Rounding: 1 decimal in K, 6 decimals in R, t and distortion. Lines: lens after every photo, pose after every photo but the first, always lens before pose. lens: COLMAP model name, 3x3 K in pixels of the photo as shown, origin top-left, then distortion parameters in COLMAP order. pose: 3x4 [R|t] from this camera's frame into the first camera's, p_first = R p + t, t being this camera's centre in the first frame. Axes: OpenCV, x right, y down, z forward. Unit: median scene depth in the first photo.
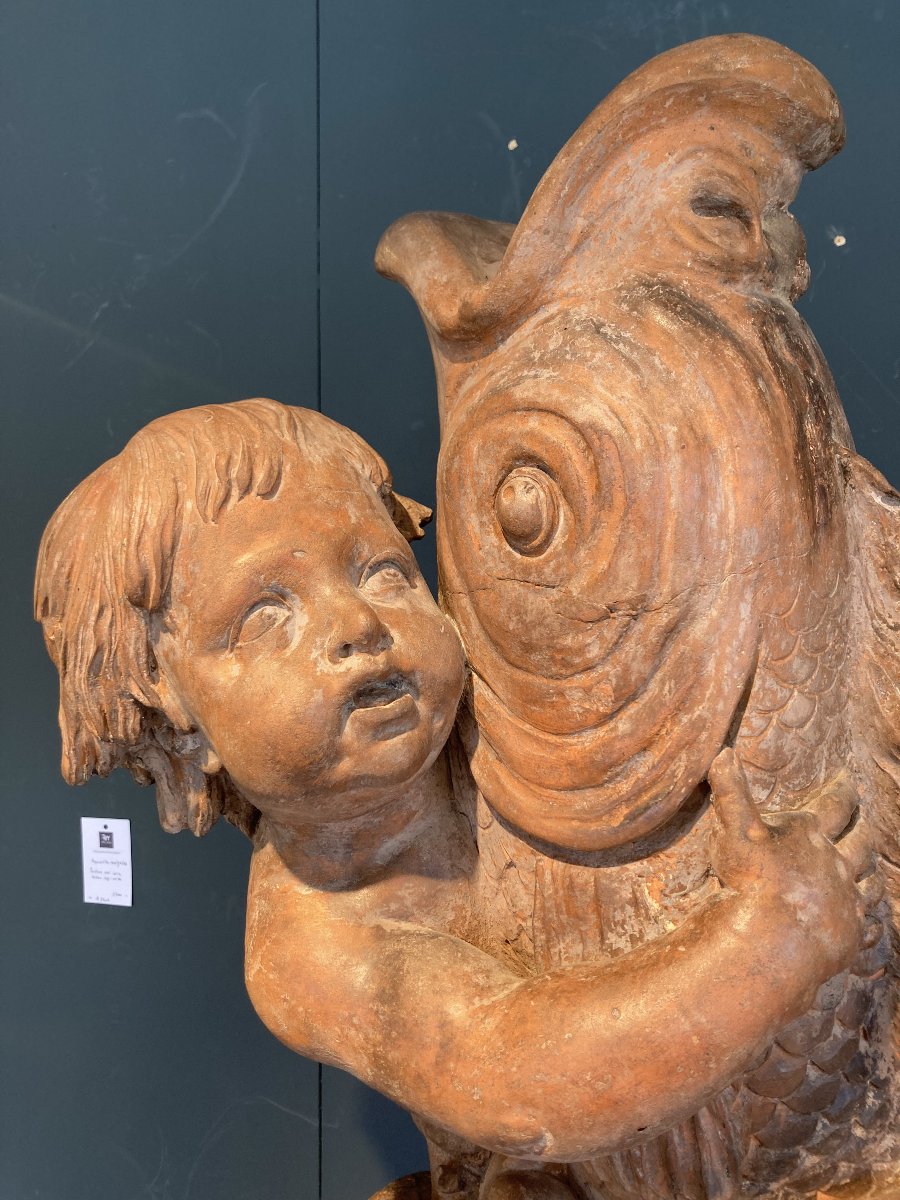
lens RADIAL K [[1035.9, 0, 450.0], [0, 1035.9, 600.0], [0, 0, 1]] dist [0.075837, -0.228353]
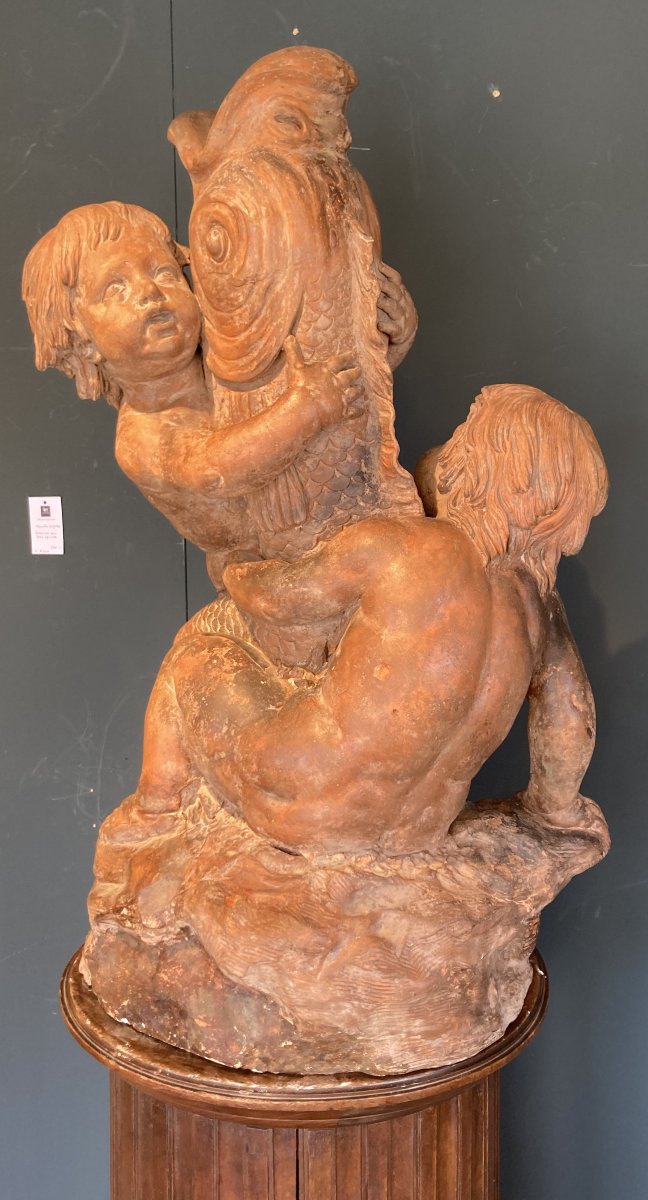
lens RADIAL K [[1197.9, 0, 326.5], [0, 1197.9, 576.8], [0, 0, 1]] dist [0.130984, -0.587996]
pose [[0.997581, -0.001619, -0.069491, 0.541146], [0.008837, 0.994570, 0.103698, 0.415343], [0.068946, -0.104062, 0.992178, -1.961030]]
